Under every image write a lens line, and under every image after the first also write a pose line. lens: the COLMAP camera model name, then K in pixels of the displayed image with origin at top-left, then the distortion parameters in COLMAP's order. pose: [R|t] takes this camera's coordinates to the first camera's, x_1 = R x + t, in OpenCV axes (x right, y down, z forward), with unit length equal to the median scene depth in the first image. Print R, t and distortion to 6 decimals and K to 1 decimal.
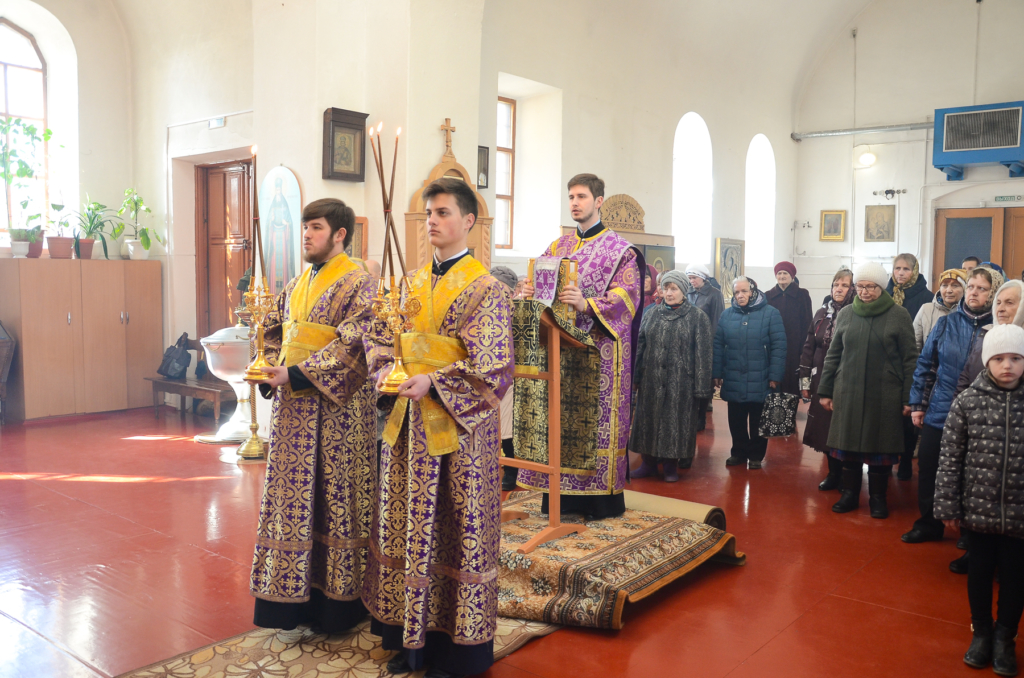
lens RADIAL K [[872.1, 0, 512.0], [0, 872.1, 345.0], [0, 0, 1]] dist [-0.101687, 0.117013]
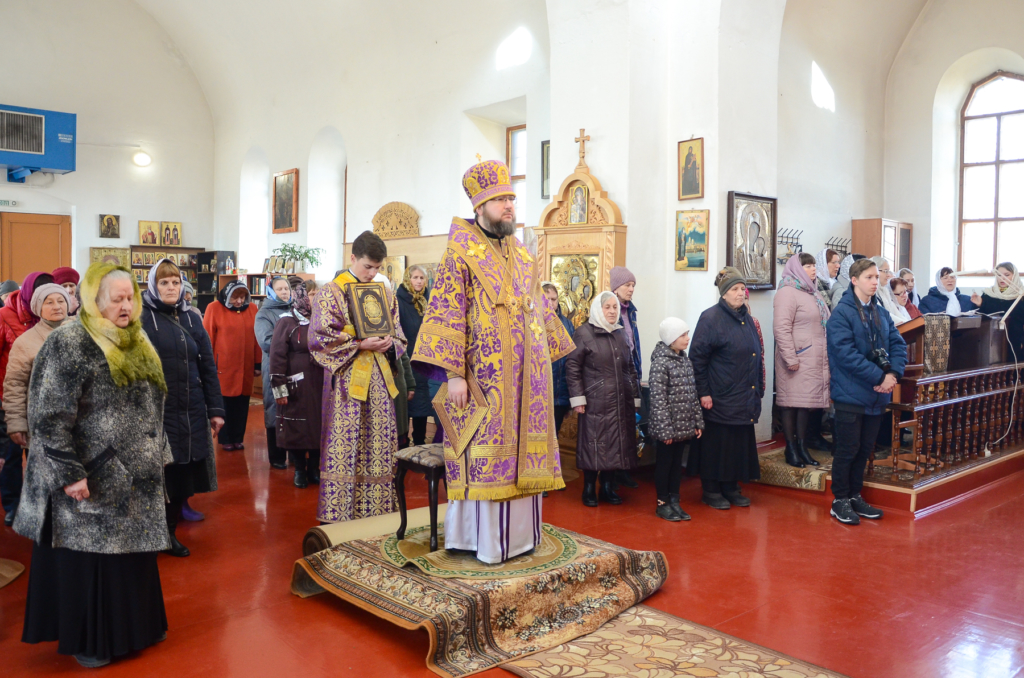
lens RADIAL K [[872.1, 0, 520.3], [0, 872.1, 344.1], [0, 0, 1]] dist [-0.101687, 0.117013]
pose [[0.172048, -0.074167, 0.982293, -0.533541], [0.079495, 0.994955, 0.061199, -0.044409], [-0.981876, 0.067558, 0.177076, 0.479016]]
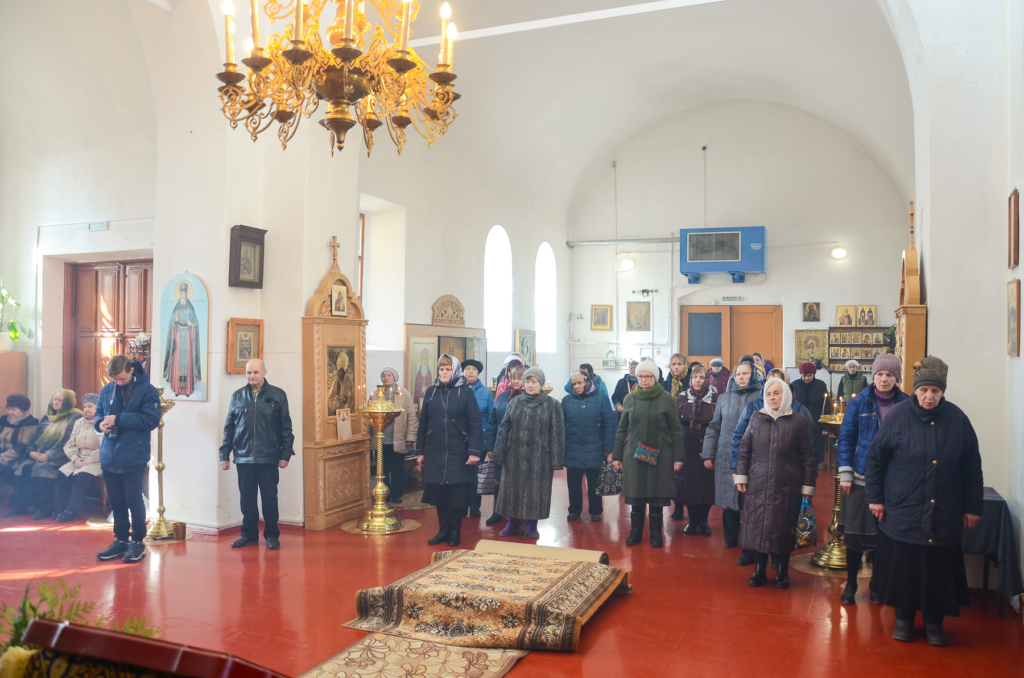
lens RADIAL K [[813.3, 0, 521.0], [0, 813.3, 330.2], [0, 0, 1]] dist [-0.076228, 0.004679]
pose [[0.953468, 0.005146, 0.301451, -0.167381], [0.026404, 0.994588, -0.100492, -0.018229], [-0.300337, 0.103775, 0.948171, -0.105761]]
